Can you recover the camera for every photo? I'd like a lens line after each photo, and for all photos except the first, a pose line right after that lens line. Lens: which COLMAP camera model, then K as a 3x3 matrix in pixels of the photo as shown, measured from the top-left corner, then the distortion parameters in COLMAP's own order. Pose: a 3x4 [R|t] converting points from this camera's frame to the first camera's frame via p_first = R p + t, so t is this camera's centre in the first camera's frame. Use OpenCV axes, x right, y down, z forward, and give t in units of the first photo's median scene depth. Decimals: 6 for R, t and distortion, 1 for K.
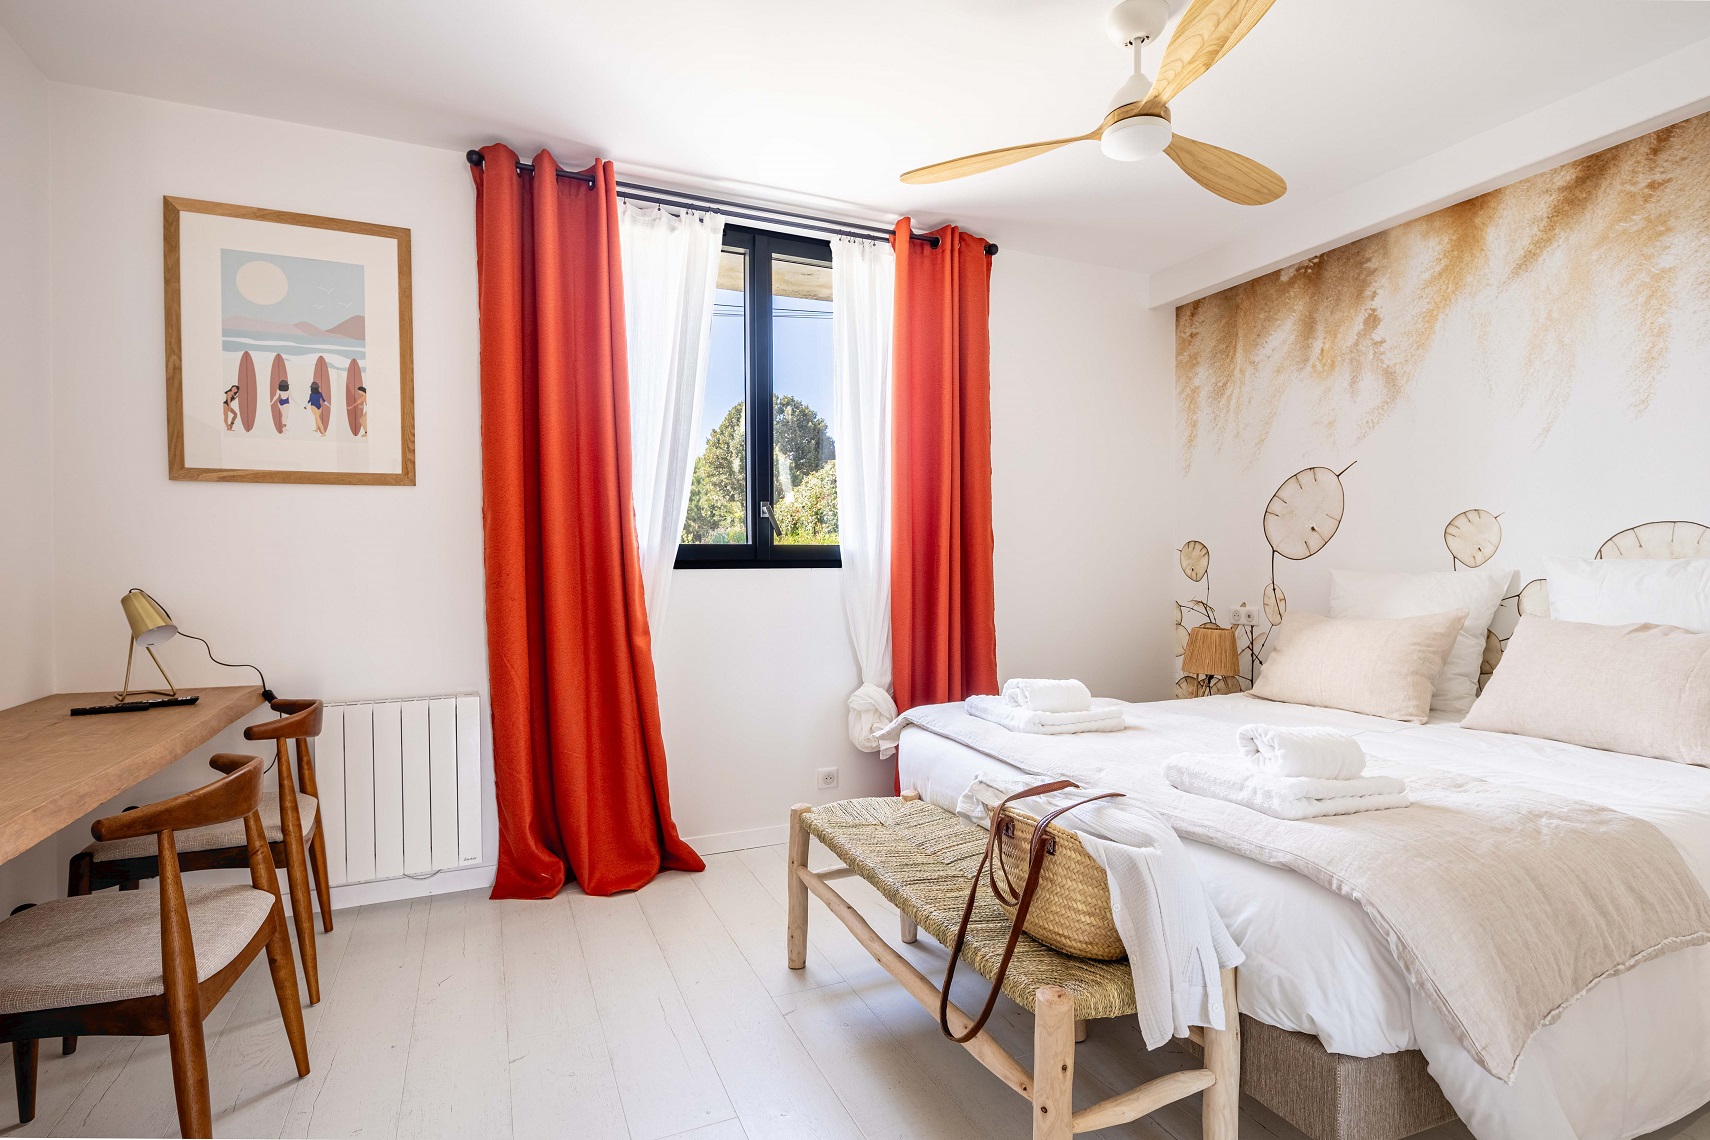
lens RADIAL K [[780.1, 0, 860.6], [0, 780.1, 572.2], [0, 0, 1]] dist [-0.000841, -0.000116]
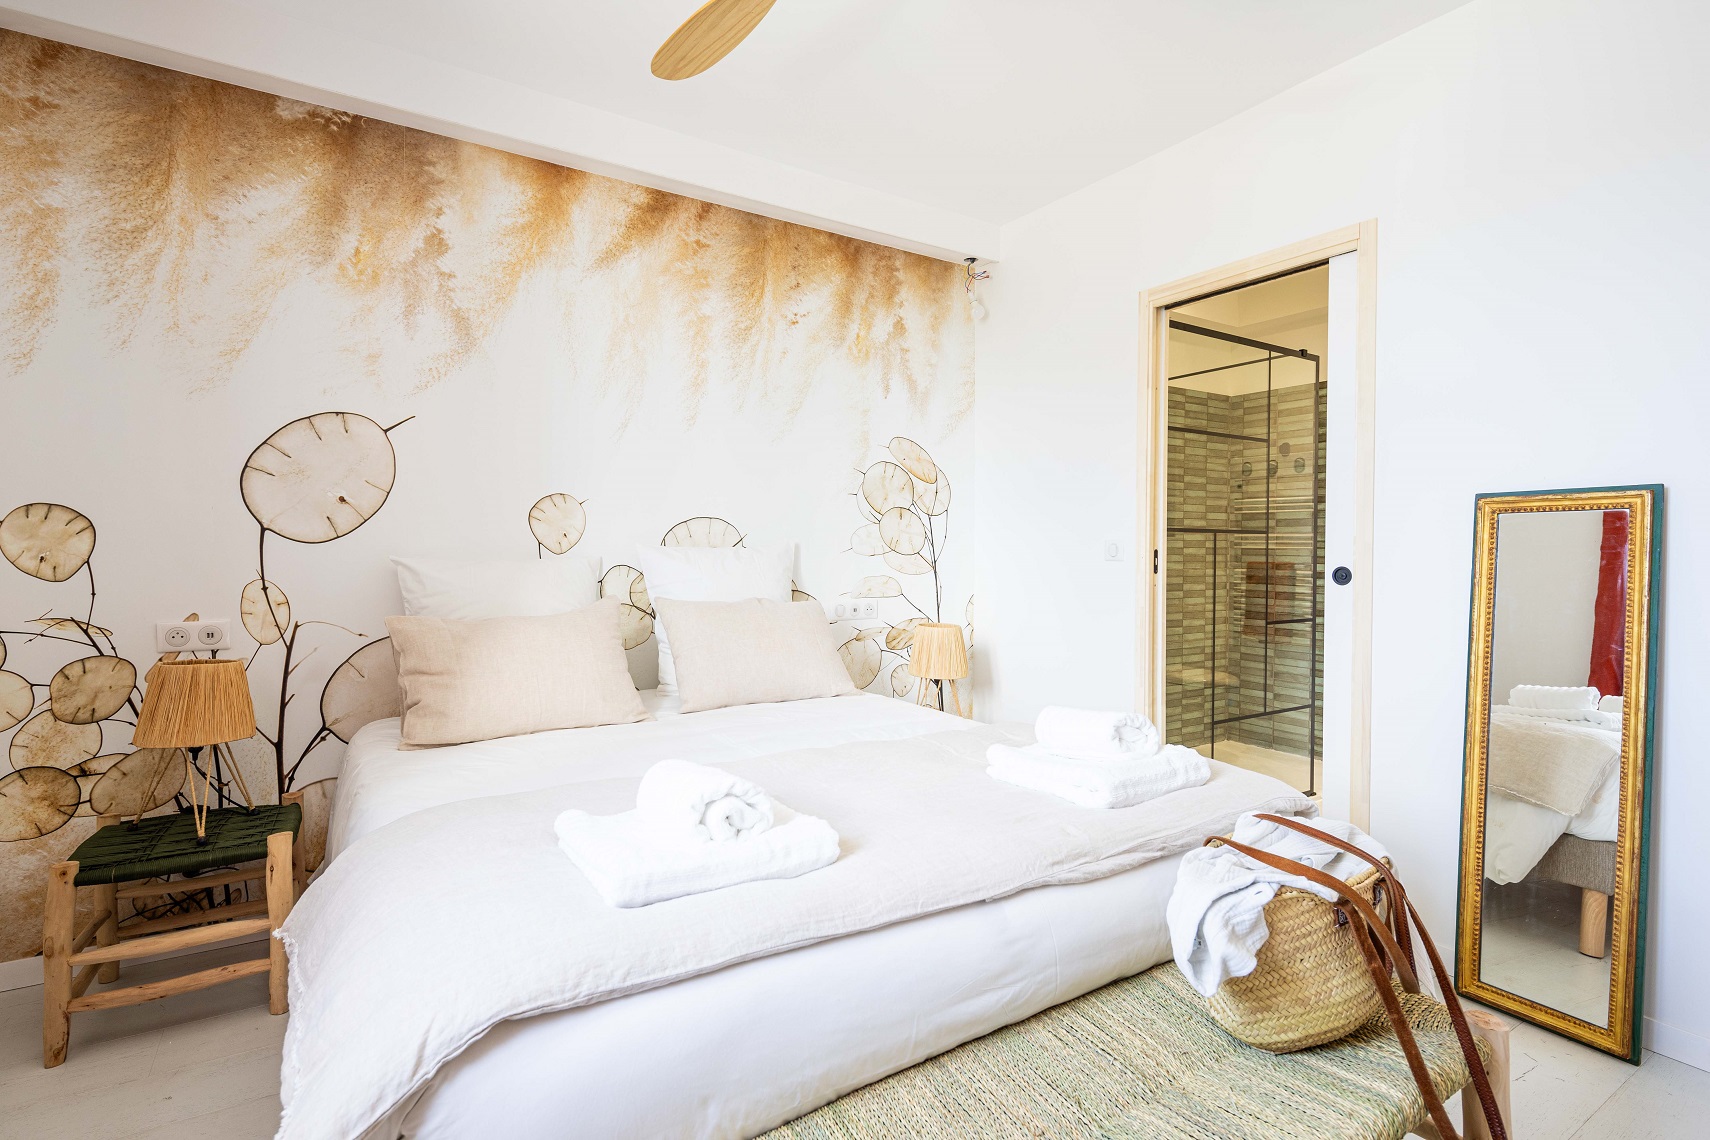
lens RADIAL K [[926.5, 0, 863.7], [0, 926.5, 570.2], [0, 0, 1]] dist [0.002653, -0.002757]
pose [[-0.176052, -0.019546, 0.984187, -0.354417], [0.006988, 0.999753, 0.021105, -0.006606], [-0.984356, 0.010593, -0.175872, 0.738871]]
